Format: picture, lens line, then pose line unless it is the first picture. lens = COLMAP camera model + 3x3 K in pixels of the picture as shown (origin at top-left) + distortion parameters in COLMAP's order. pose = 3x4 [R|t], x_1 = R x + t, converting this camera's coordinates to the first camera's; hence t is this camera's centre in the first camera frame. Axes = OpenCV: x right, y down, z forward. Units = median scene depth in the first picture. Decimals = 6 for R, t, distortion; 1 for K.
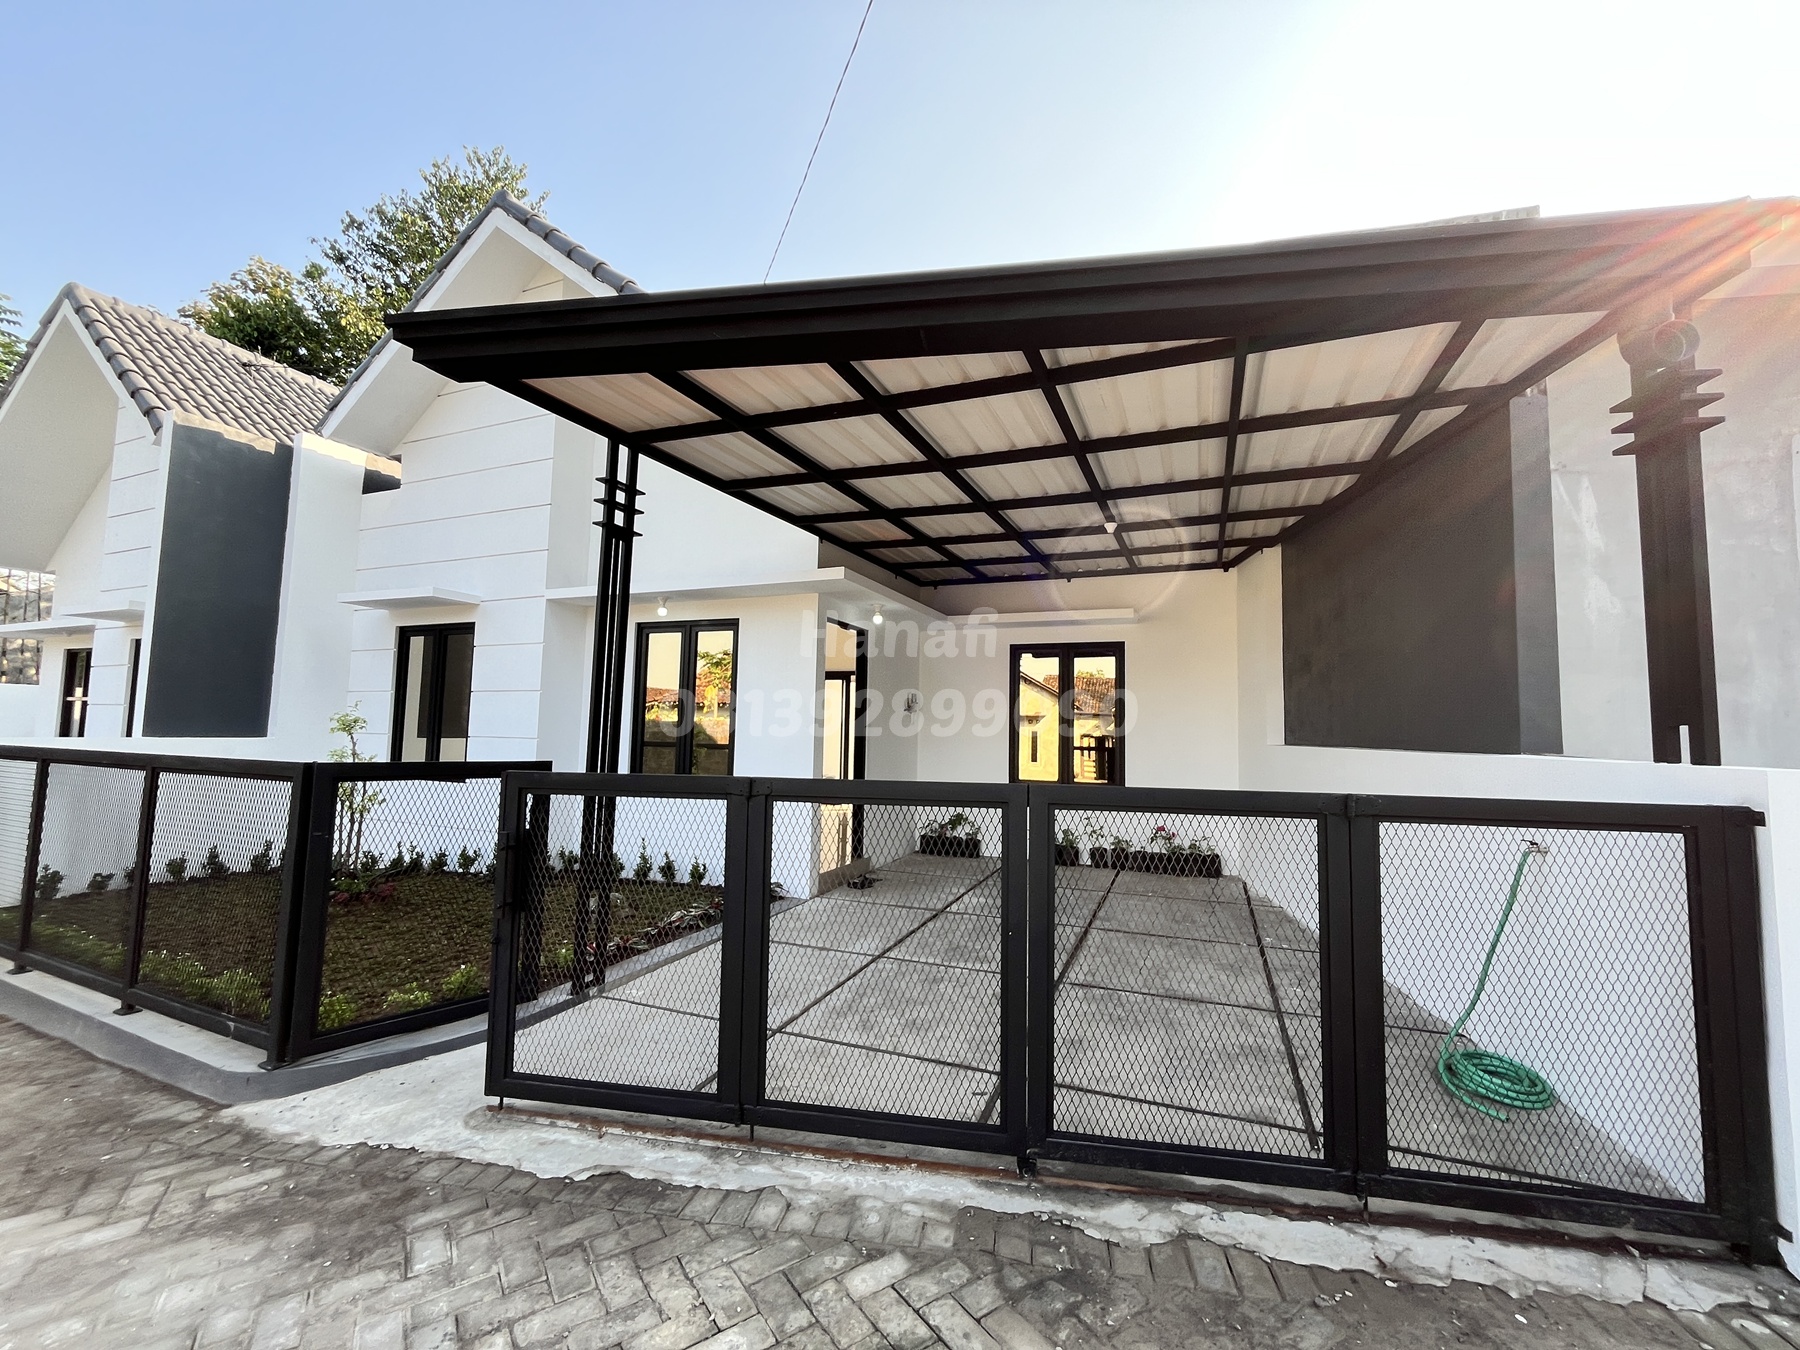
lens RADIAL K [[729.8, 0, 895.7], [0, 729.8, 675.2], [0, 0, 1]] dist [-0.003708, 0.000397]
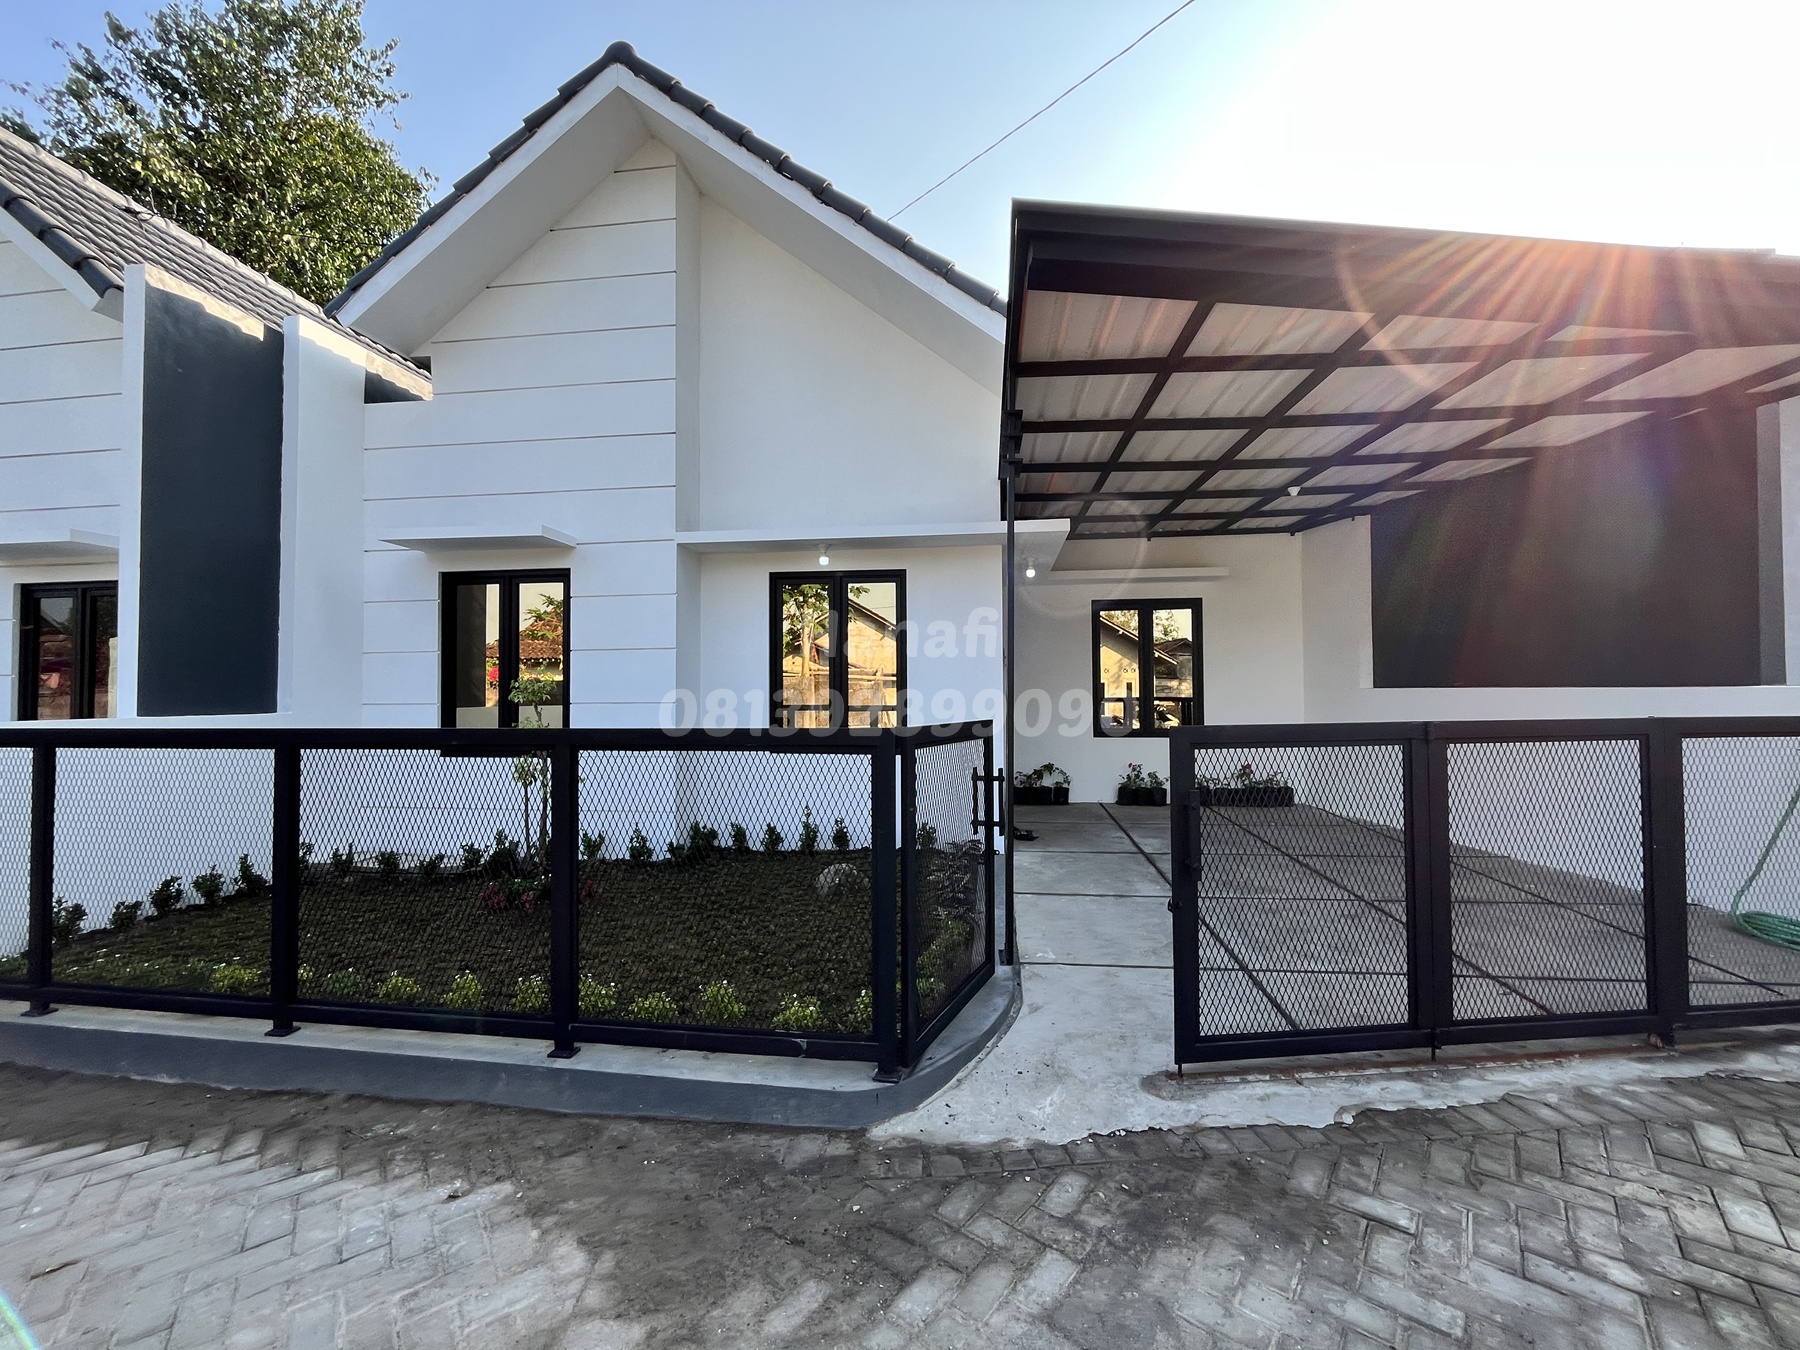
lens RADIAL K [[729.8, 0, 894.9], [0, 729.8, 674.6], [0, 0, 1]] dist [-0.003708, 0.000397]
pose [[0.963675, -0.020468, 0.266291, -0.729439], [0.005356, 0.998339, 0.057356, 0.005693], [-0.267023, -0.053846, 0.962185, 0.128817]]
